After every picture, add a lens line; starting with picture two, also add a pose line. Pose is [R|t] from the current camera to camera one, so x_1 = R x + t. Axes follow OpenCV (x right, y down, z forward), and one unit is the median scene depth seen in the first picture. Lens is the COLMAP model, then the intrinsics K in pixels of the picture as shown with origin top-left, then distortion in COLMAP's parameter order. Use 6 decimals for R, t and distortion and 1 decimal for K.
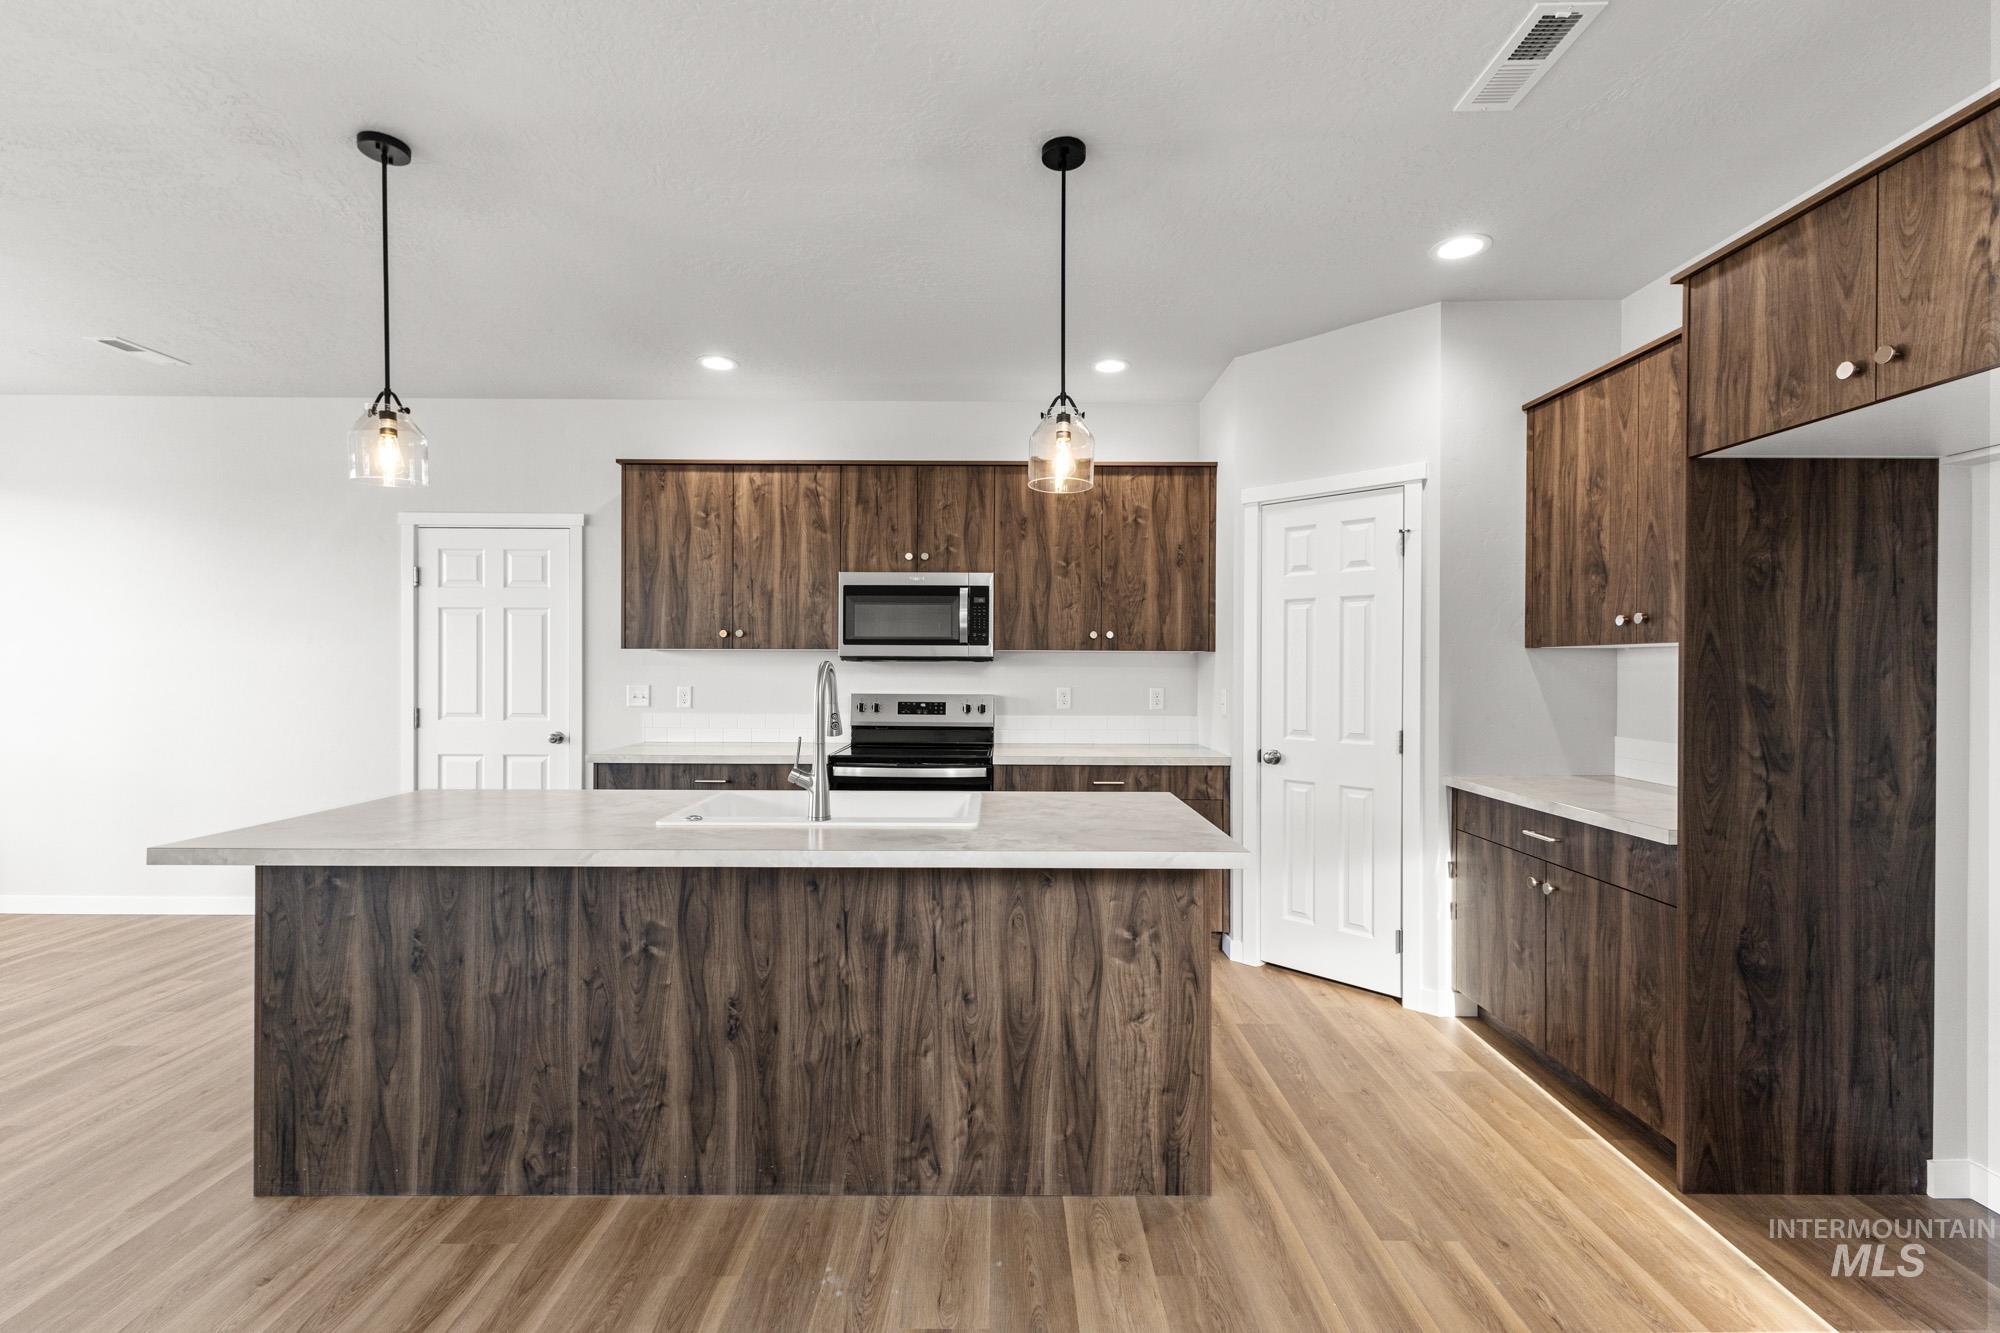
lens RADIAL K [[874.7, 0, 1008.0], [0, 874.7, 669.1], [0, 0, 1]] dist [0.002280, -0.000277]
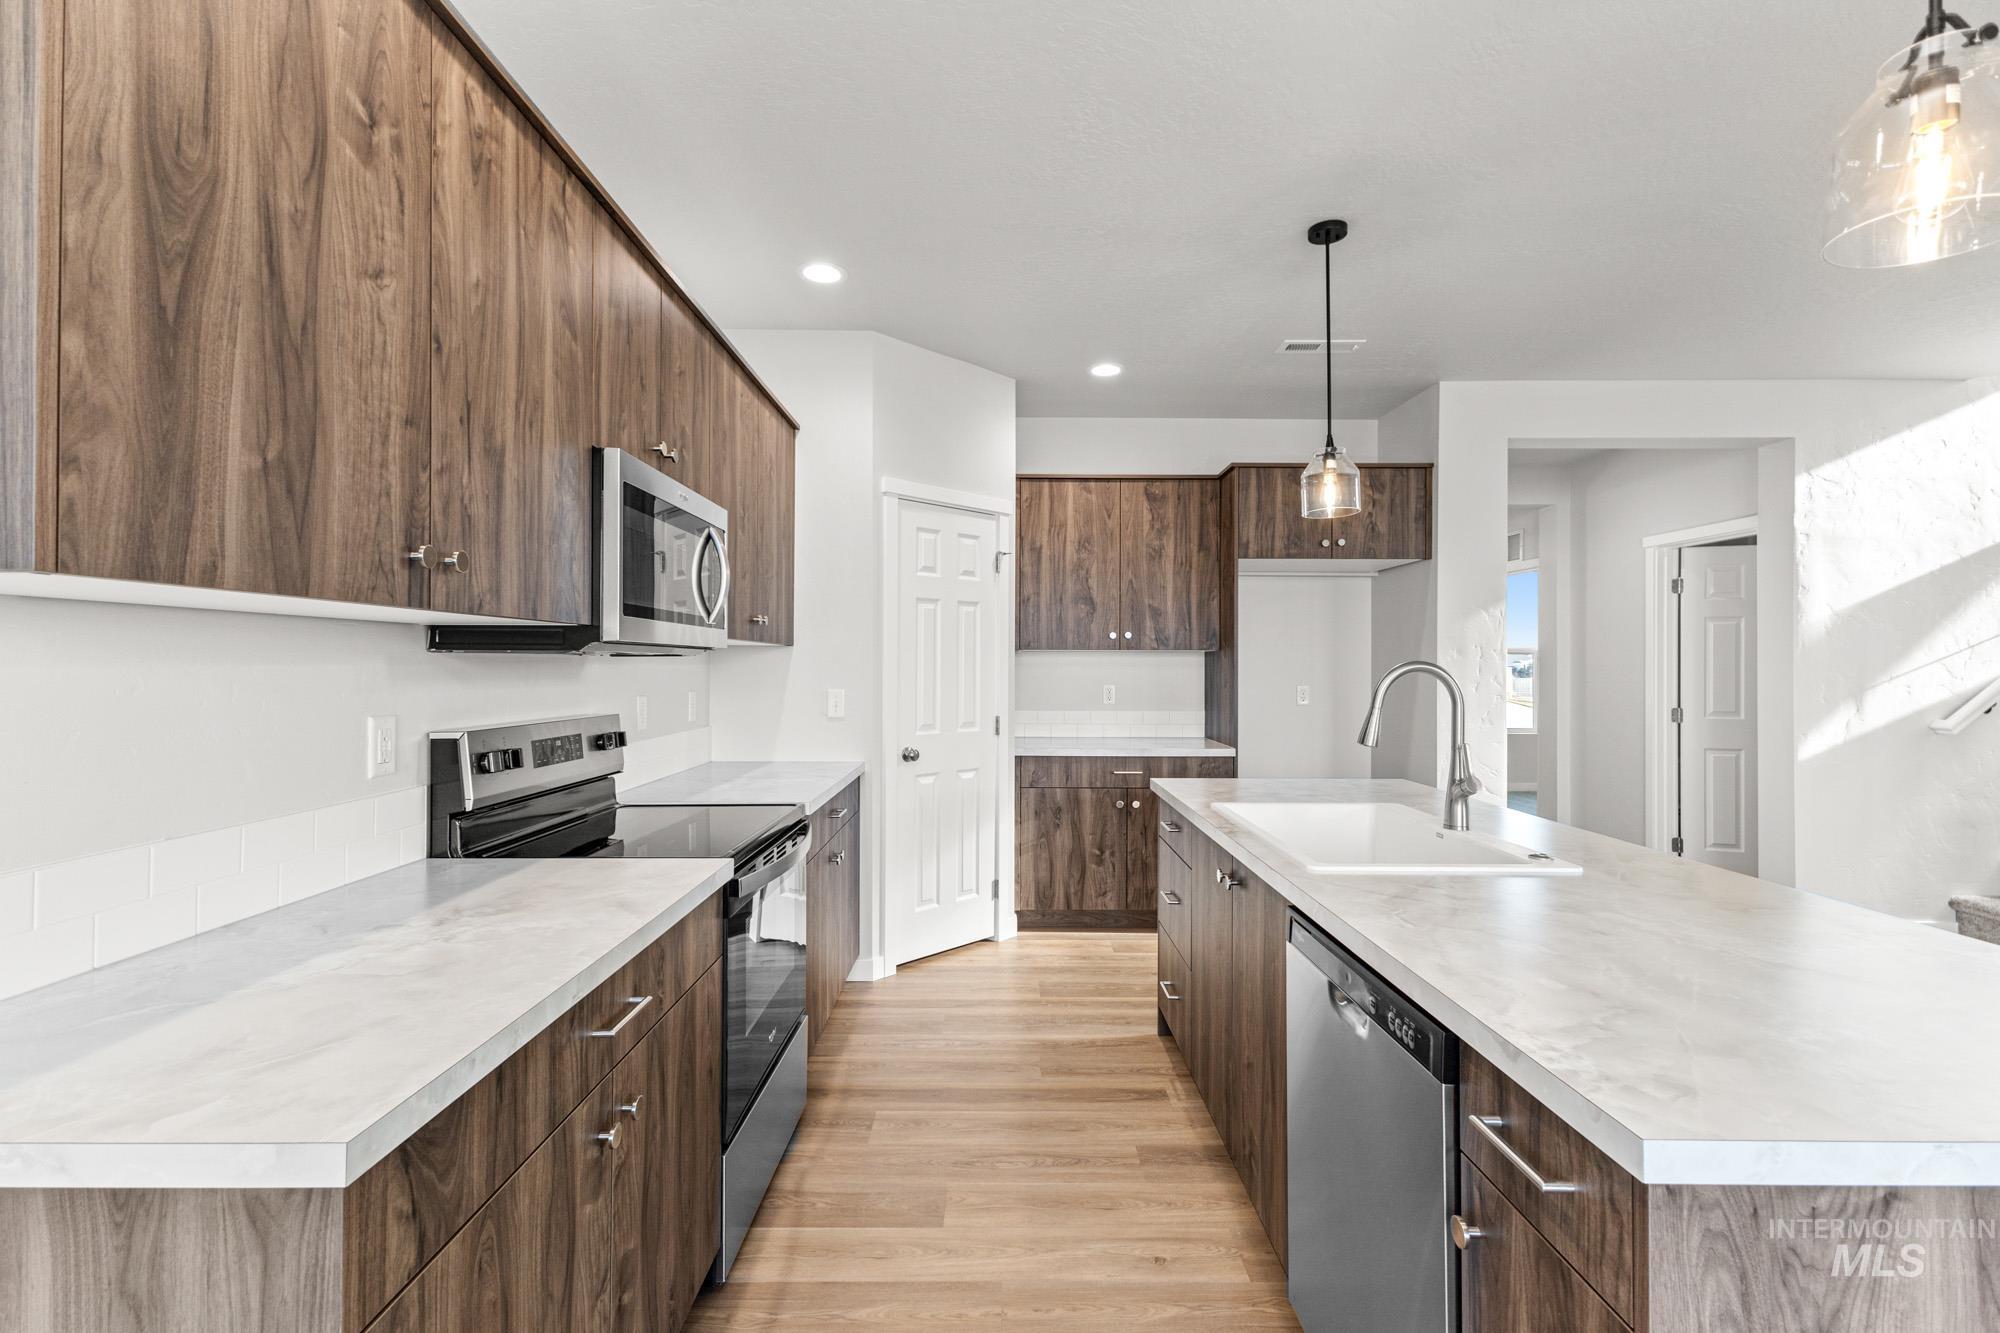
lens RADIAL K [[874.7, 0, 1009.4], [0, 874.7, 661.7], [0, 0, 1]] dist [0.002280, -0.000277]
pose [[-0.006085, -0.000411, 0.999981, -0.839717], [-0.000270, 1.000000, 0.000410, -0.006547], [-0.999981, -0.000268, -0.006086, 1.079301]]
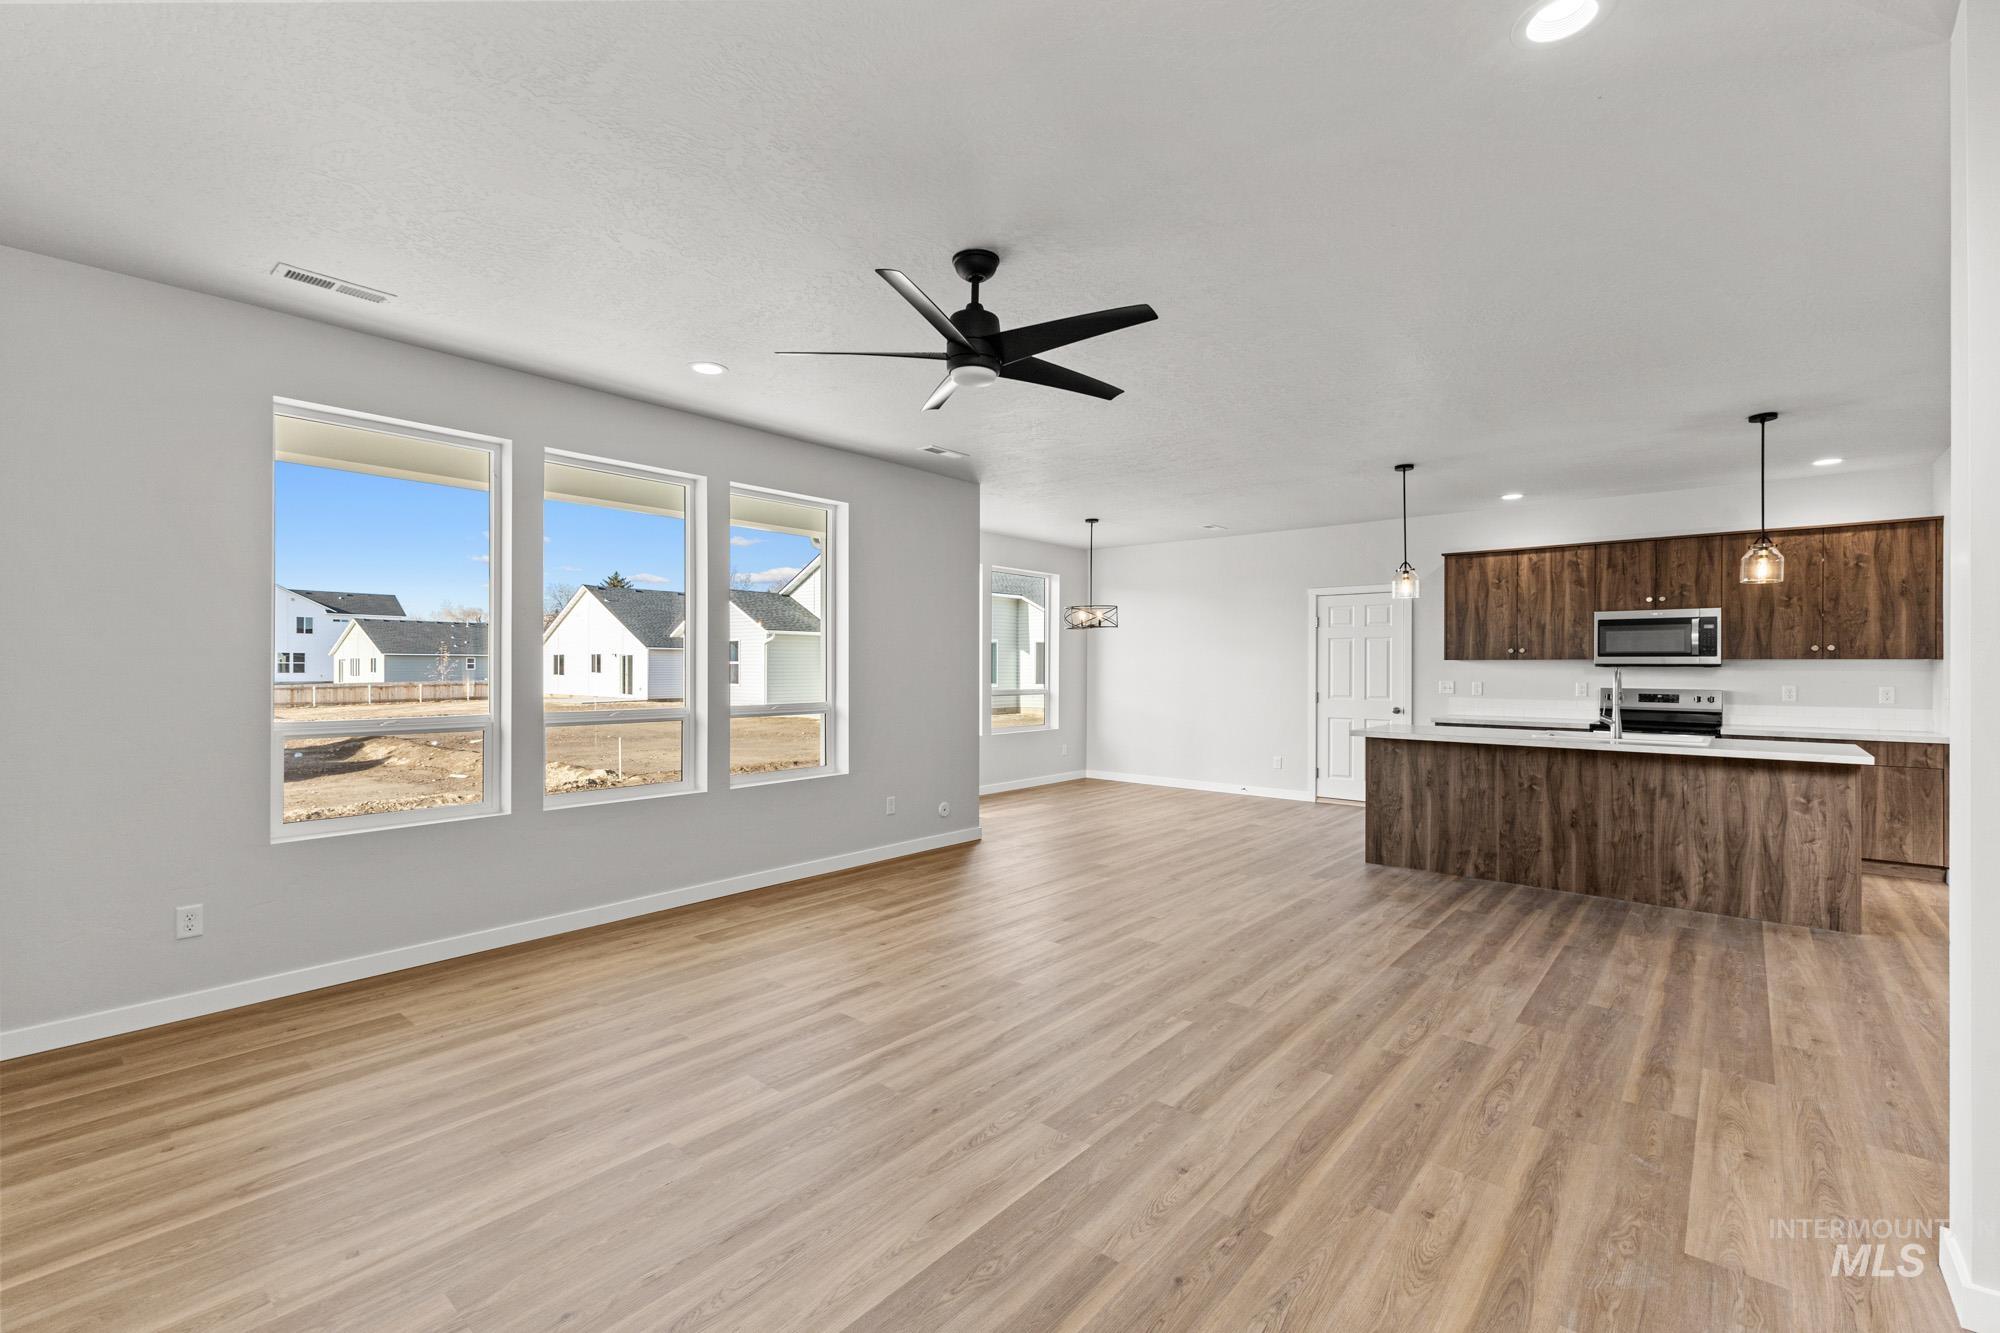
lens RADIAL K [[874.7, 0, 971.6], [0, 874.7, 664.5], [0, 0, 1]] dist [0.002280, -0.000277]
pose [[0.744208, -0.003204, -0.667941, 0.039993], [-0.002482, 0.999968, -0.007561, 0.001861], [0.667944, 0.007285, 0.744176, -1.292832]]
